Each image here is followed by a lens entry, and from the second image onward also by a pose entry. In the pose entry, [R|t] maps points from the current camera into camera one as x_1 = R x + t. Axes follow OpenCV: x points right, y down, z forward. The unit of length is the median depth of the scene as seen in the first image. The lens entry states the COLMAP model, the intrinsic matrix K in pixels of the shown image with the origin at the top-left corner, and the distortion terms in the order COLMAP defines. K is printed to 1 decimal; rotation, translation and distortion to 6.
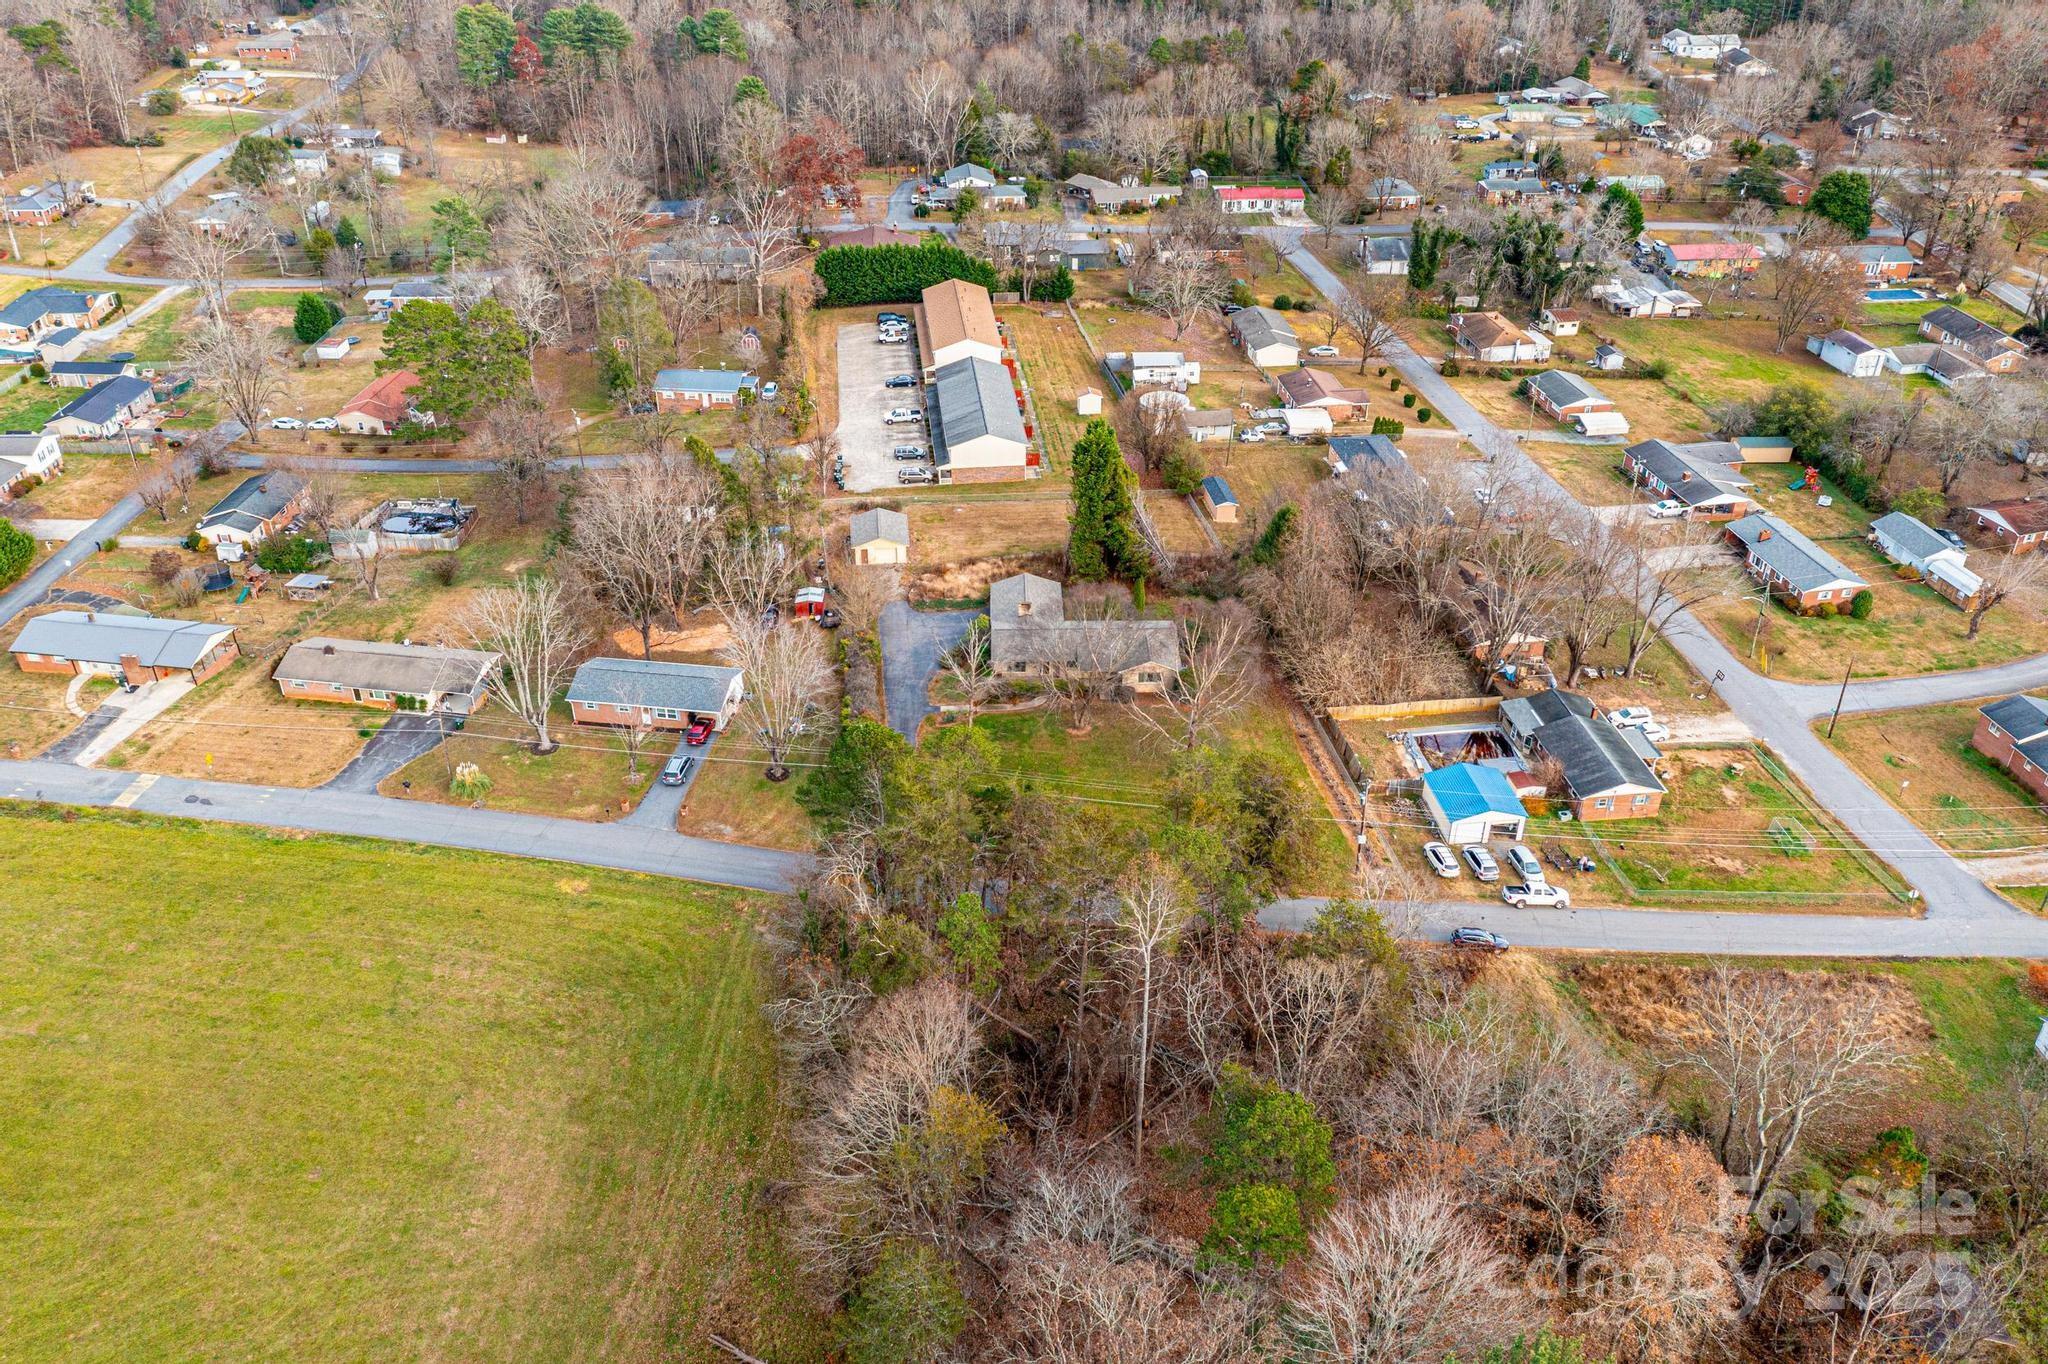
lens RADIAL K [[1662.0, 0, 1024.0], [0, 1662.0, 682.0], [0, 0, 1]] dist [-0.001510, 0.080654]
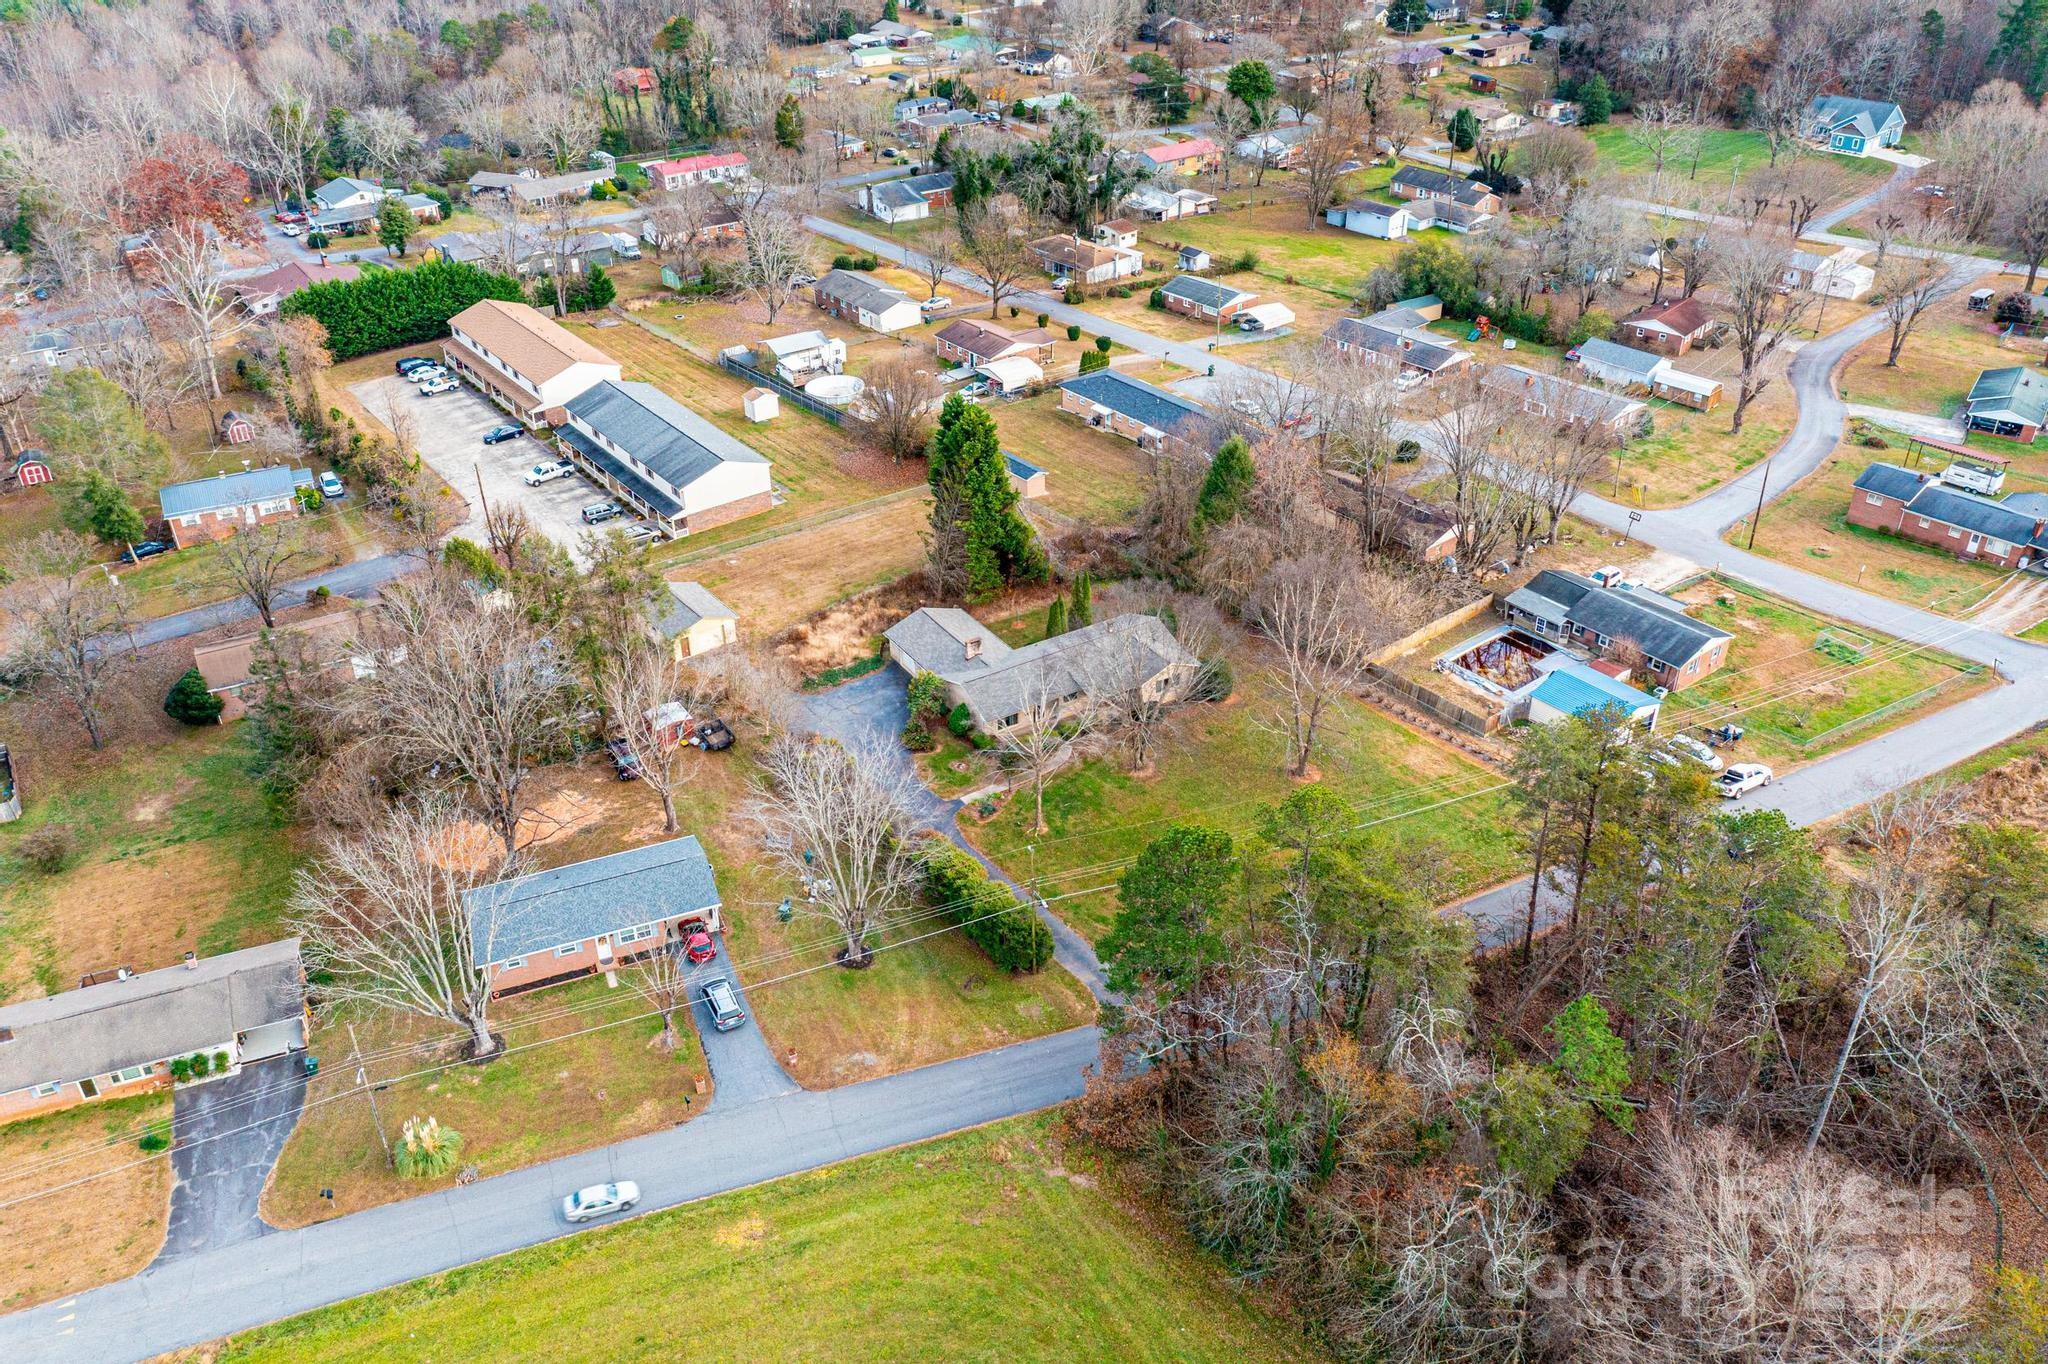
lens RADIAL K [[1633.3, 0, 1024.0], [0, 1633.3, 682.0], [0, 0, 1]] dist [0.004687, 0.011222]
pose [[0.849634, -0.280778, 0.446415, -0.257962], [0.281472, 0.957271, 0.066379, -0.057749], [-0.445978, 0.069256, 0.892361, 0.246699]]
